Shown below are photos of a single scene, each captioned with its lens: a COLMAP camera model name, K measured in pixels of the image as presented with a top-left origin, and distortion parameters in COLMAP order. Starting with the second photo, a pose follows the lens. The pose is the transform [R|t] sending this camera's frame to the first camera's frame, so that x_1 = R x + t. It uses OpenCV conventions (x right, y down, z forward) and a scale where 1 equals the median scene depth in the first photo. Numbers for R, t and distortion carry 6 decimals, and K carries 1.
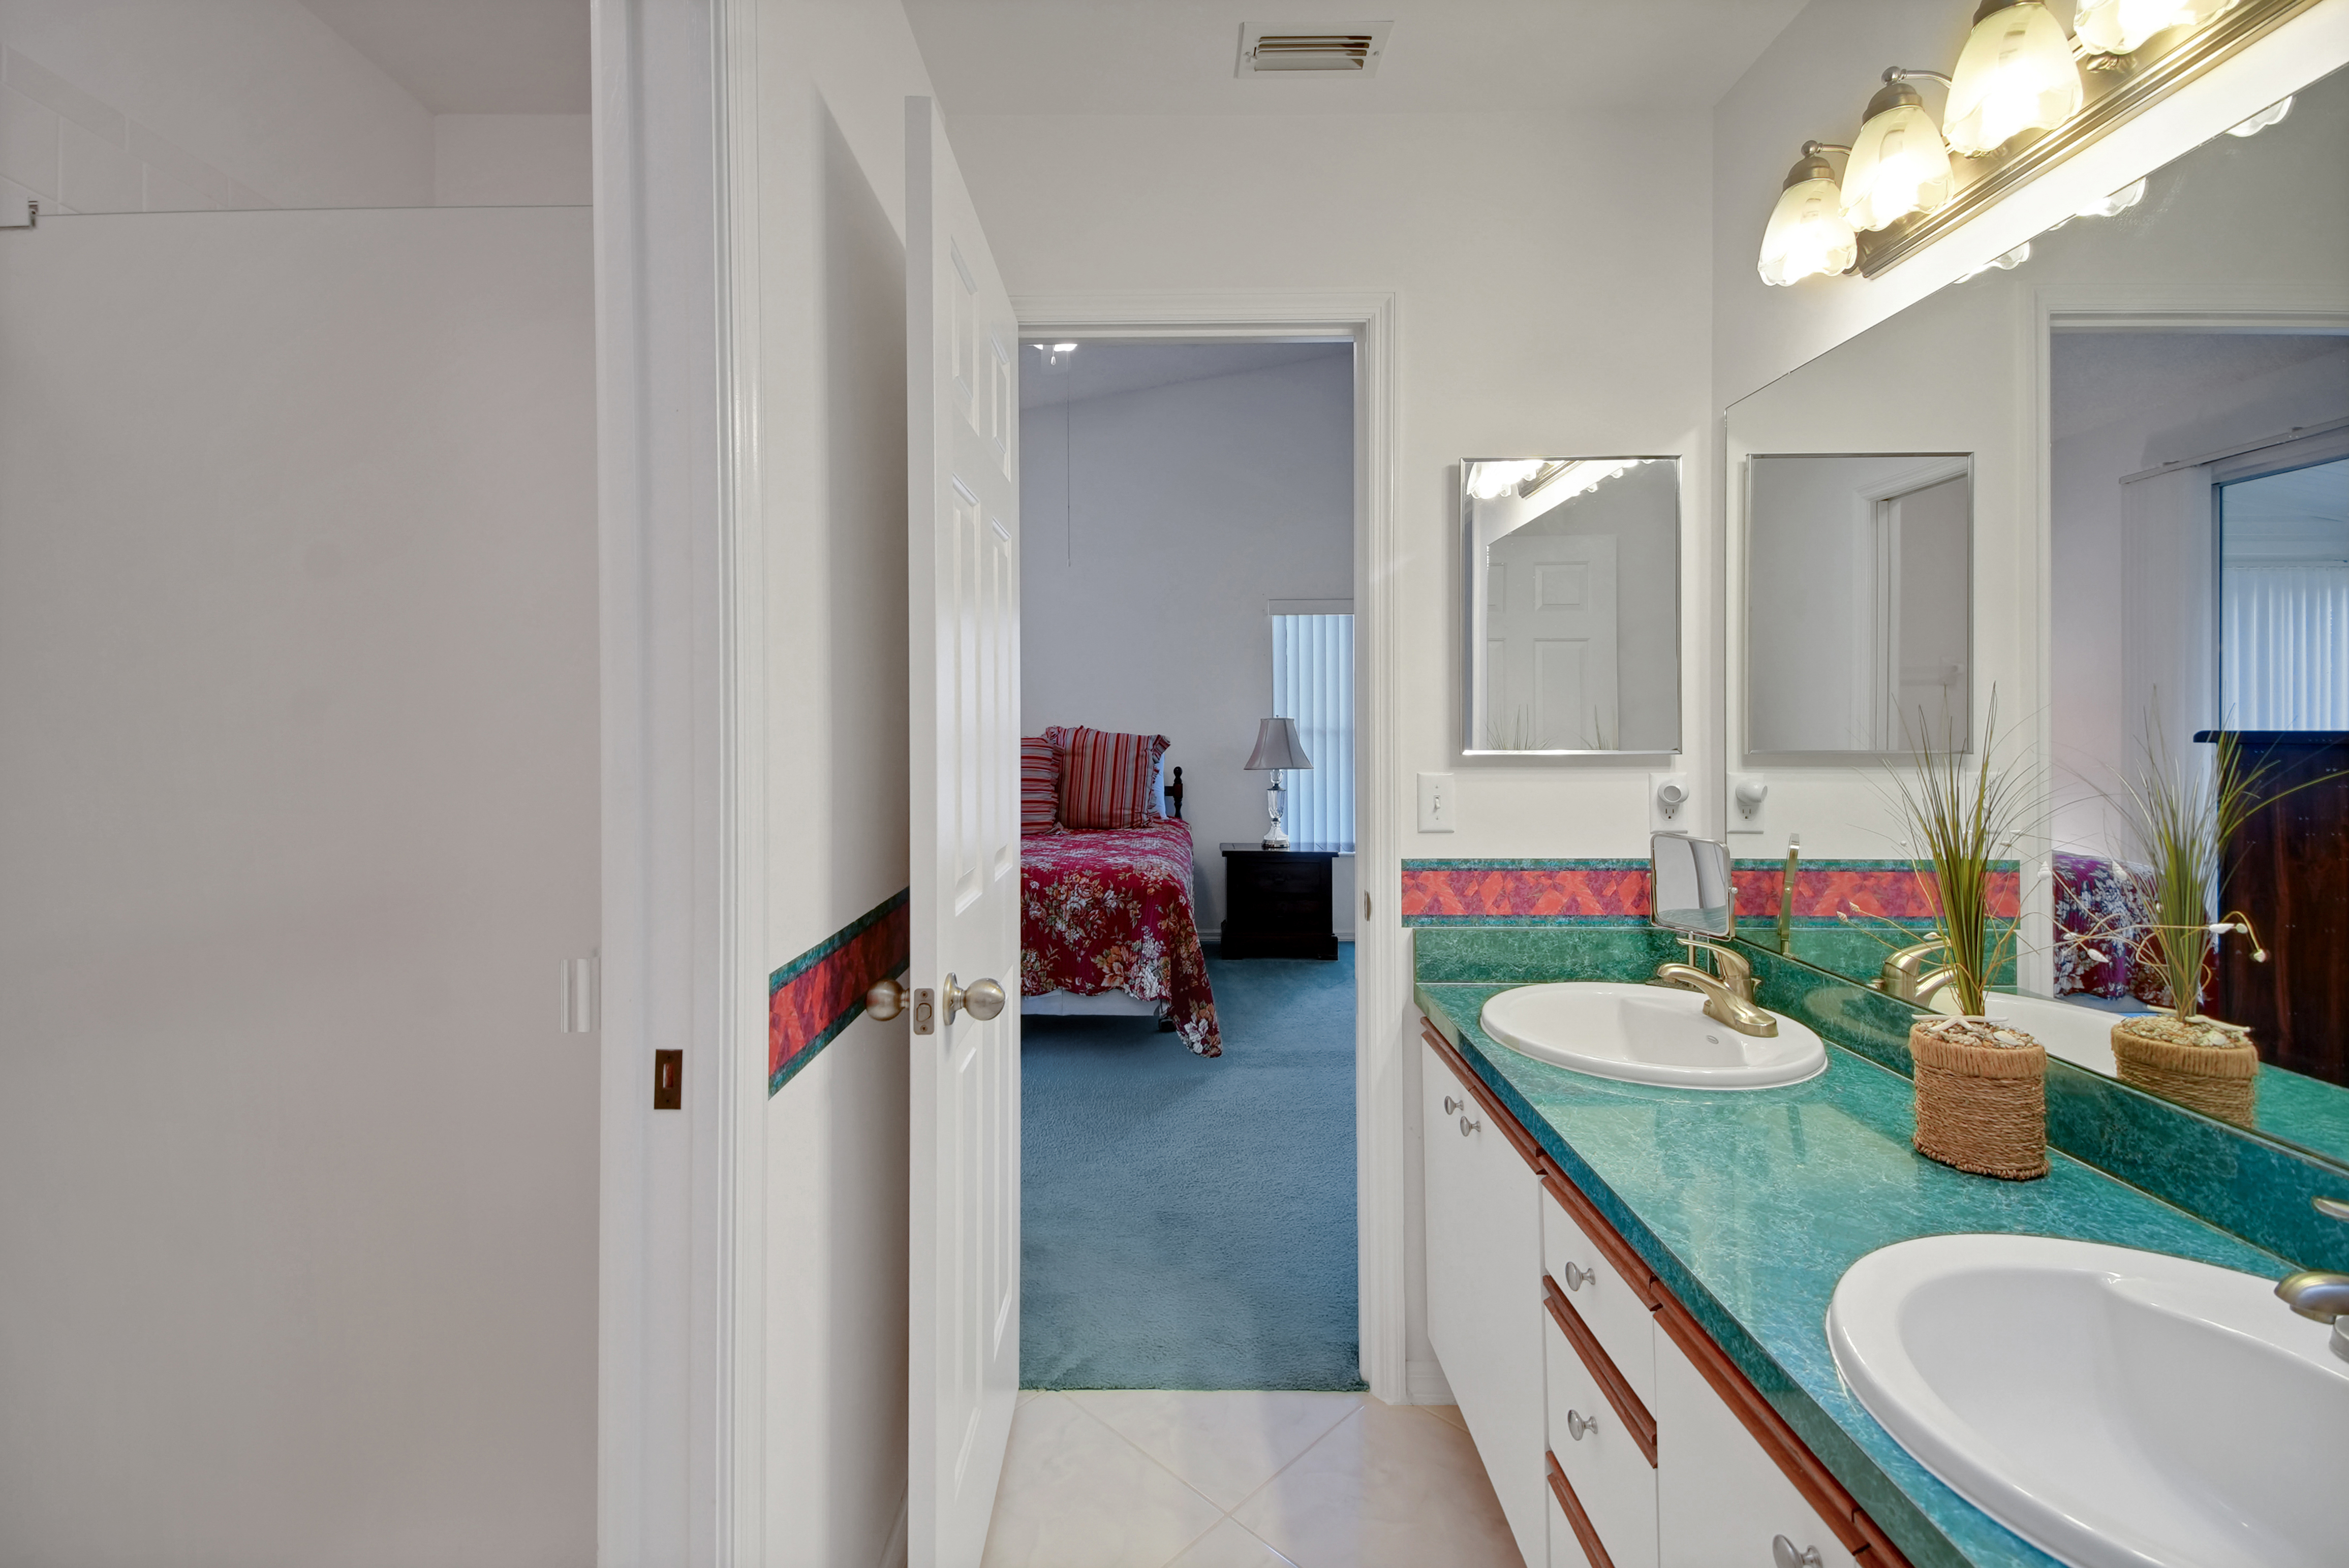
lens RADIAL K [[1028.7, 0, 1136.9], [0, 1028.7, 716.7], [0, 0, 1]] dist [0.034661, -0.014654]
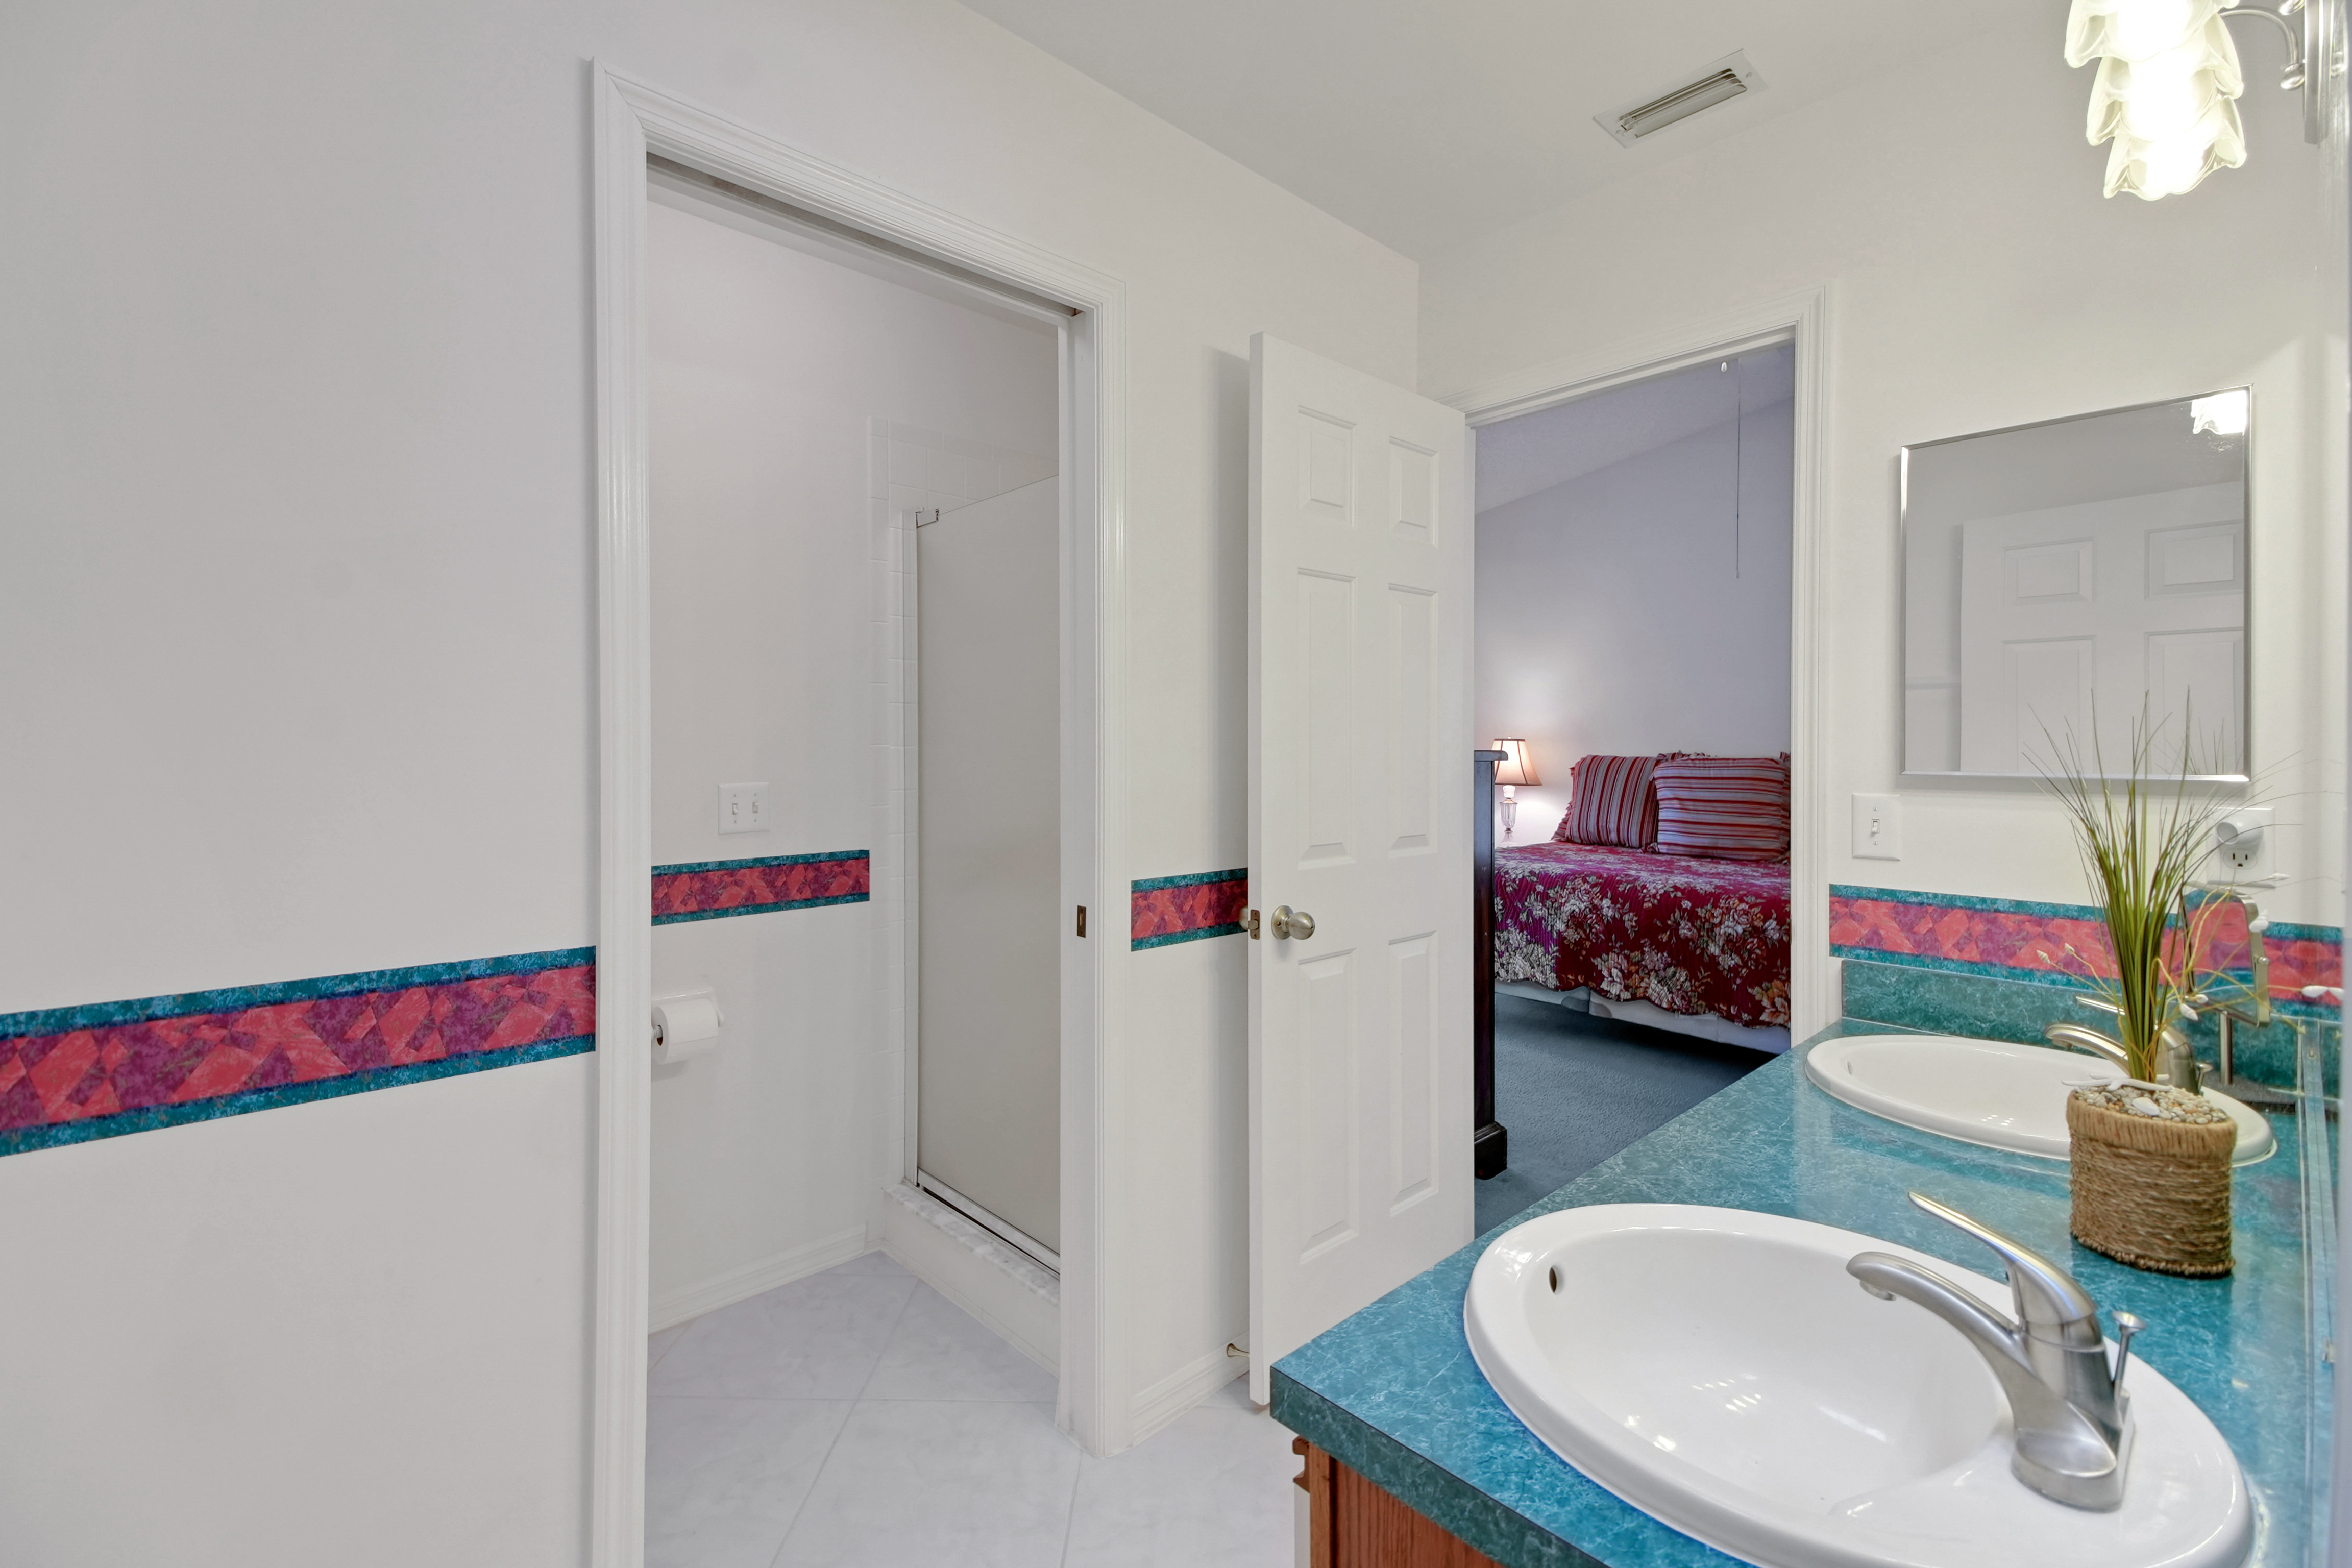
lens RADIAL K [[1030.1, 0, 1142.8], [0, 1030.1, 746.6], [0, 0, 1]] dist [0.034661, -0.014654]
pose [[0.667190, 0.003547, -0.744879, 0.299136], [0.003741, 0.999960, 0.008113, 0.000906], [0.744878, -0.008199, 0.667150, -0.058652]]
